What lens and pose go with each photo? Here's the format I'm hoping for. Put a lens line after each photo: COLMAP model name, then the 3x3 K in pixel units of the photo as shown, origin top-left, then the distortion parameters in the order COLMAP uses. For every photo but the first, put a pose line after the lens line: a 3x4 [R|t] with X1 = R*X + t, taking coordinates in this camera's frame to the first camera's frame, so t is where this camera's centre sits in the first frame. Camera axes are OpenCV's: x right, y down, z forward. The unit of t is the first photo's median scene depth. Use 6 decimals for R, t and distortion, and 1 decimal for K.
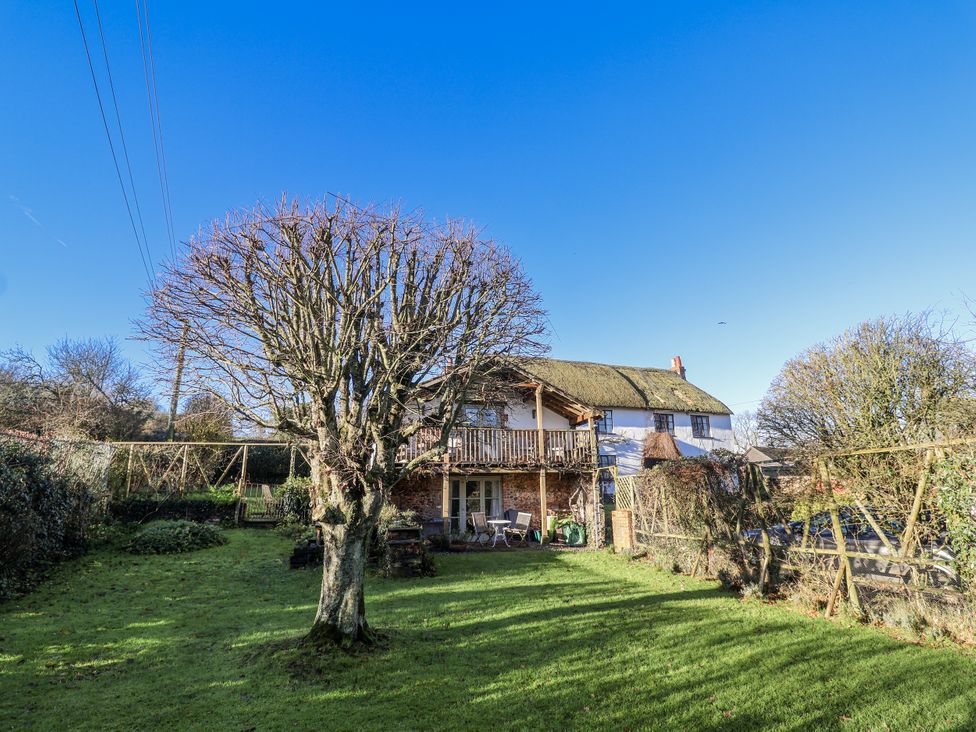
lens RADIAL K [[597.1, 0, 488.0], [0, 597.1, 366.0], [0, 0, 1]] dist [-0.005766, -0.003619]
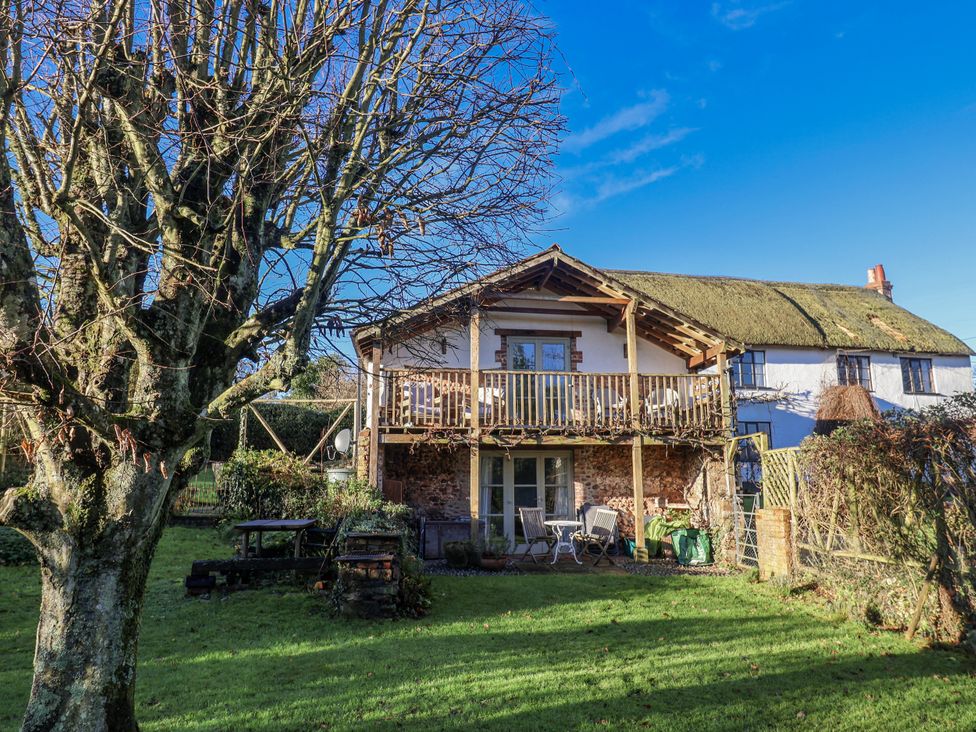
lens RADIAL K [[740.4, 0, 487.9], [0, 740.4, 388.3], [0, 0, 1]] dist [0.003350, -0.002961]
pose [[0.985054, -0.011413, -0.171867, 0.071483], [0.025816, 0.996314, 0.081804, 0.056142], [0.170300, -0.085018, 0.981718, 0.242078]]
